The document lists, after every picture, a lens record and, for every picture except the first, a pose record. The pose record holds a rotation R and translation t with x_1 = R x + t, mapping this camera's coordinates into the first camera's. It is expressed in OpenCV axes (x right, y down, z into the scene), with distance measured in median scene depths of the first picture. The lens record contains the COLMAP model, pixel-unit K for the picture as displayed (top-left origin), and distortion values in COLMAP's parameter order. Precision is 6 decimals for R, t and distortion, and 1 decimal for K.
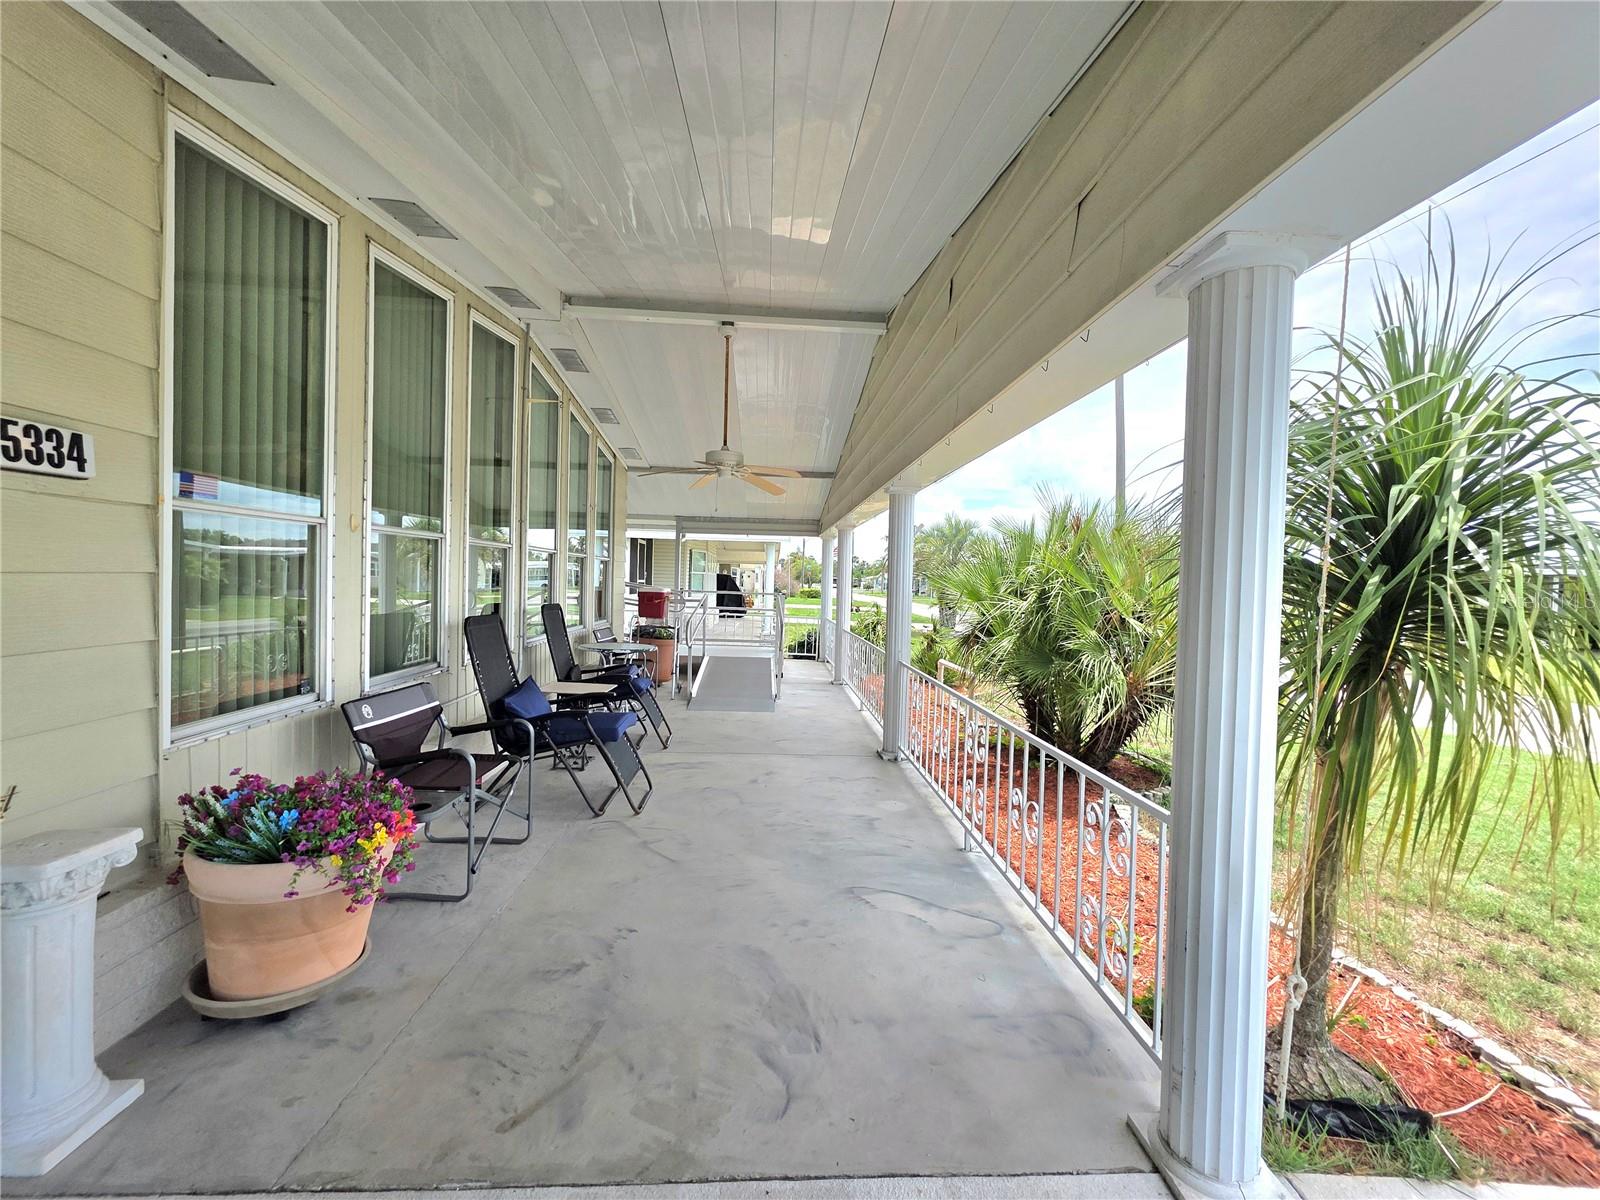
lens RADIAL K [[639.1, 0, 803.7], [0, 639.1, 596.0], [0, 0, 1]] dist [-0.004528, 0.001226]
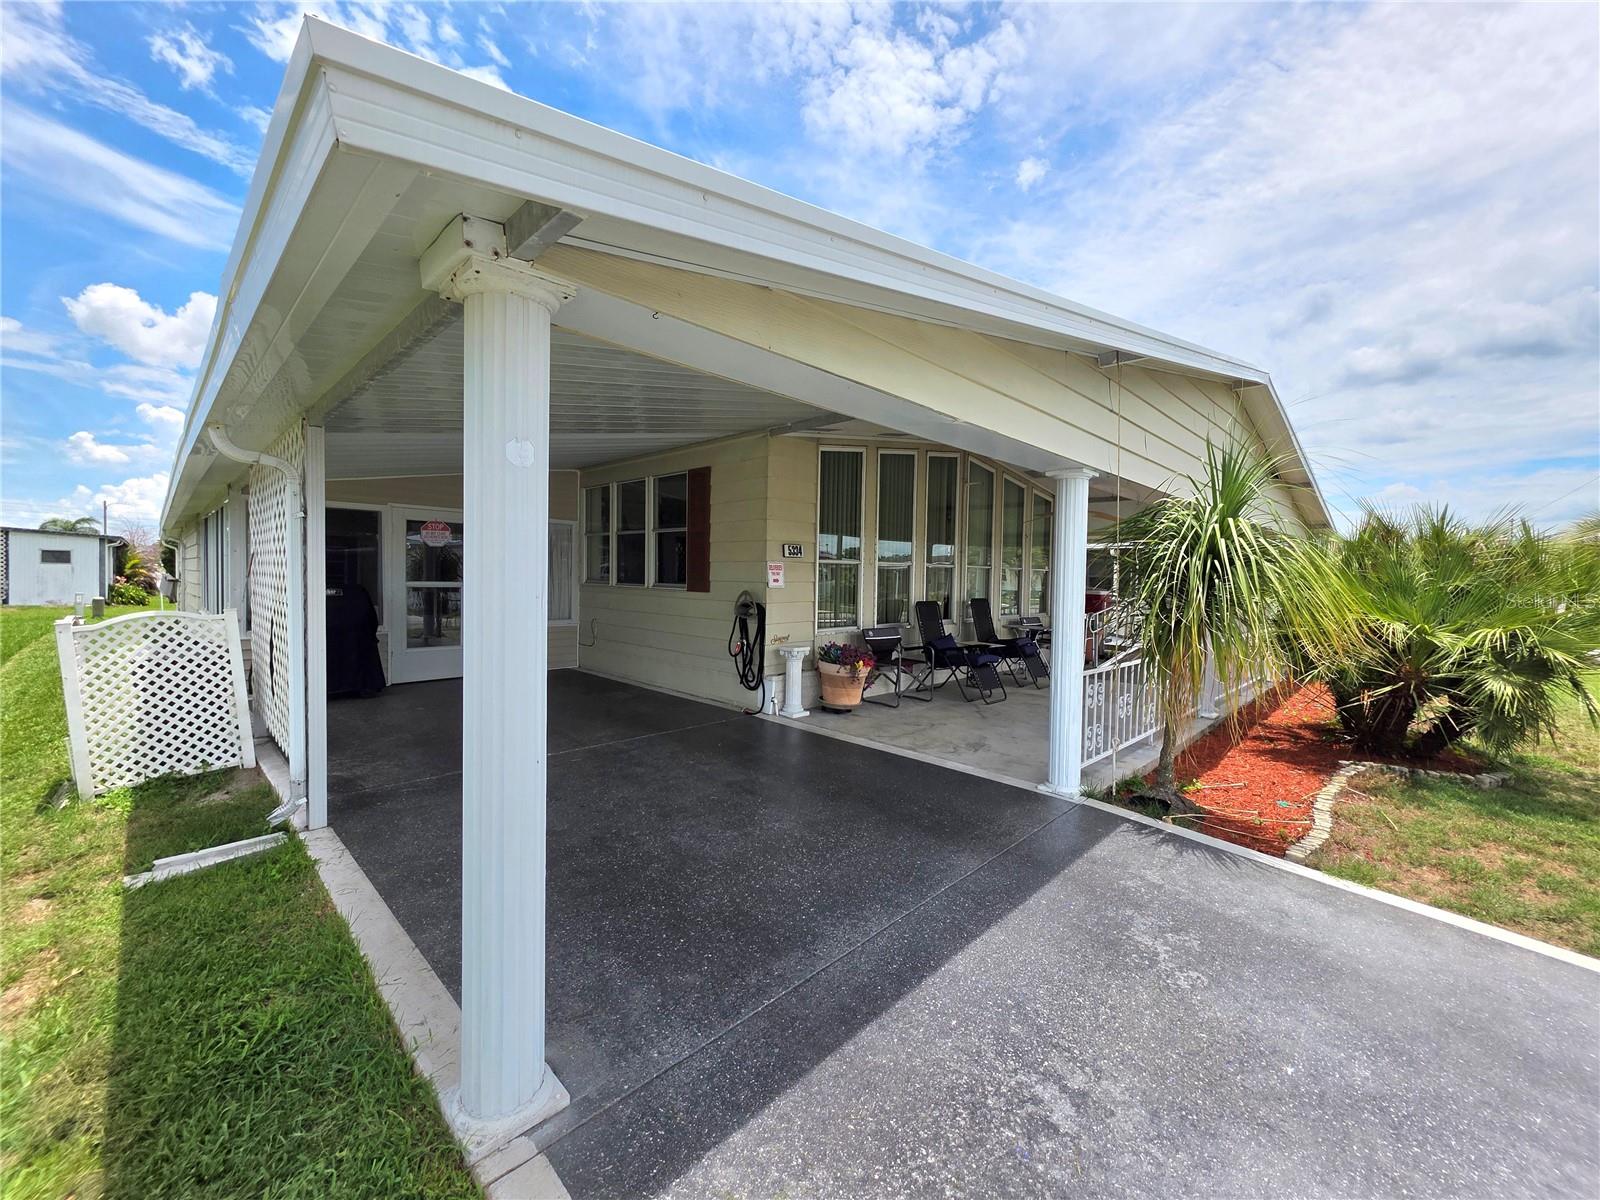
lens RADIAL K [[639.1, 0, 796.1], [0, 639.1, 593.2], [0, 0, 1]] dist [-0.004528, 0.001226]
pose [[0.663212, 0.006277, -0.748405, 0.602406], [-0.017028, 0.999833, -0.006703, 0.020084], [0.748238, 0.017189, 0.663208, -0.547401]]
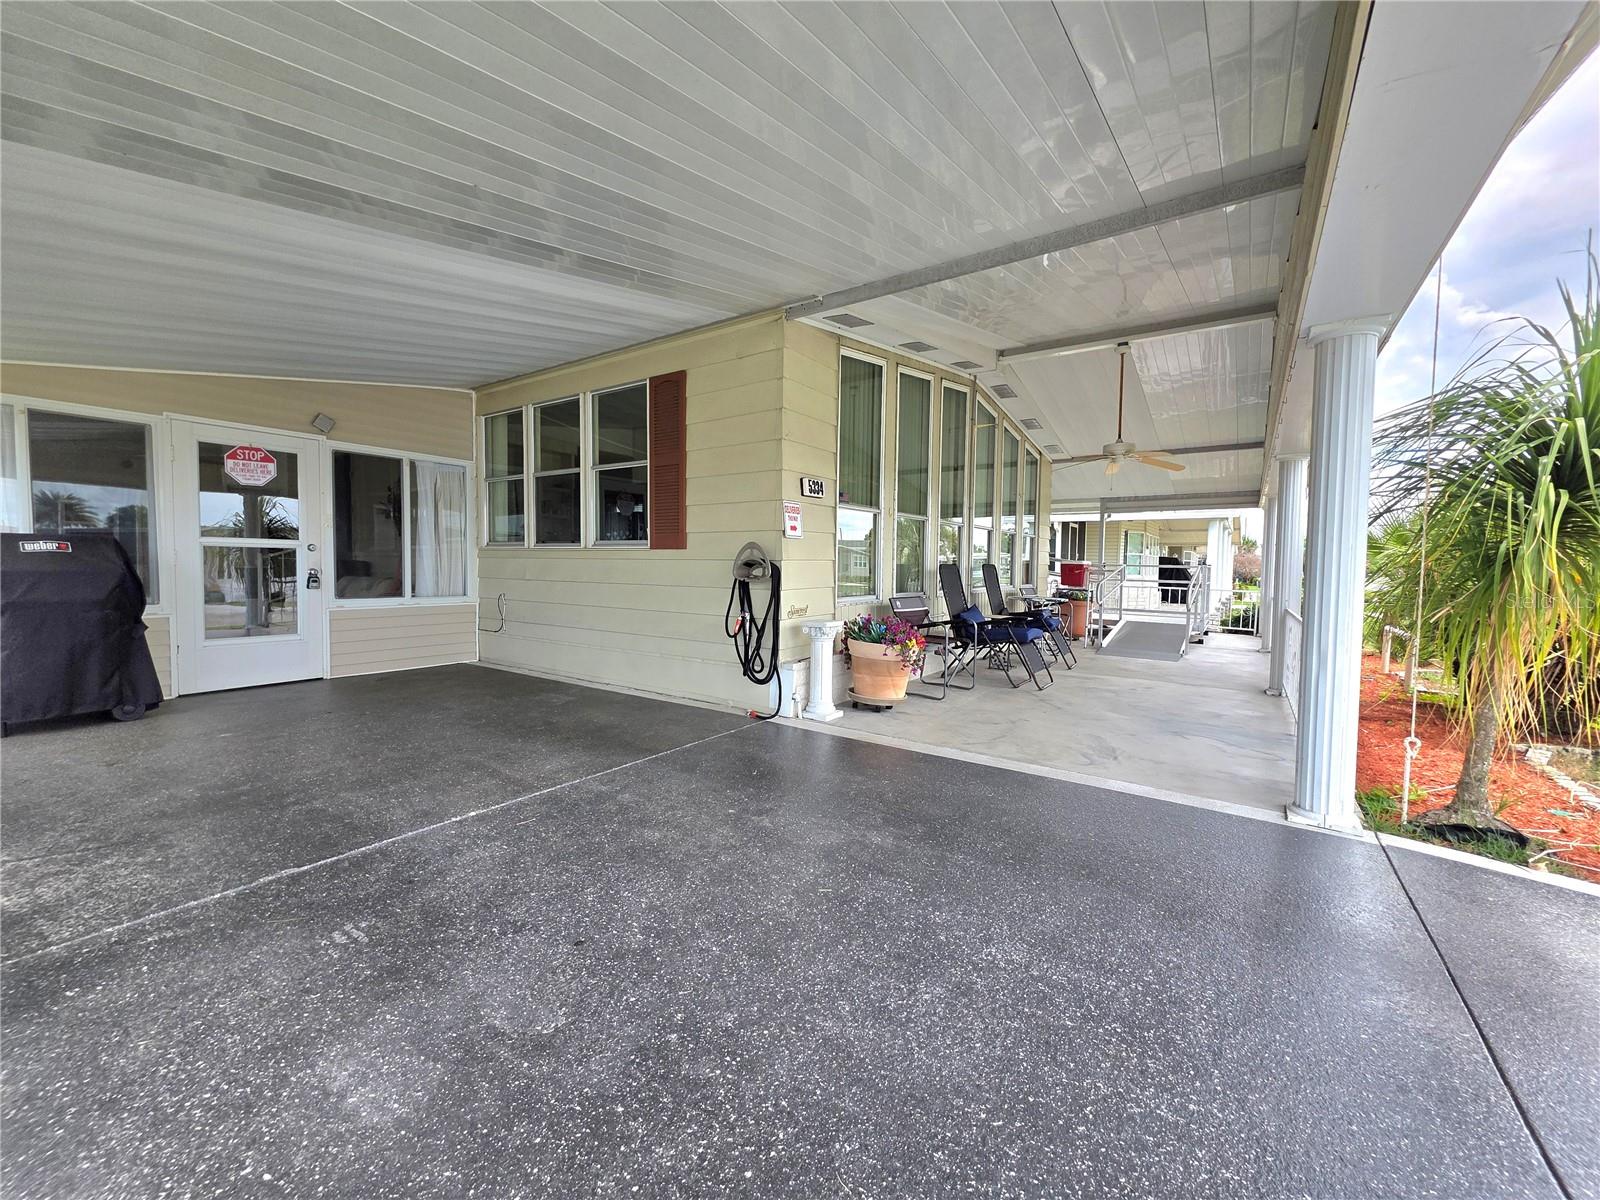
lens RADIAL K [[639.1, 0, 799.7], [0, 639.1, 597.8], [0, 0, 1]] dist [-0.004528, 0.001226]
pose [[0.784507, 0.016183, -0.619909, 0.179524], [-0.006404, 0.999818, 0.017997, 0.069581], [0.620087, -0.010149, 0.784467, -0.431577]]
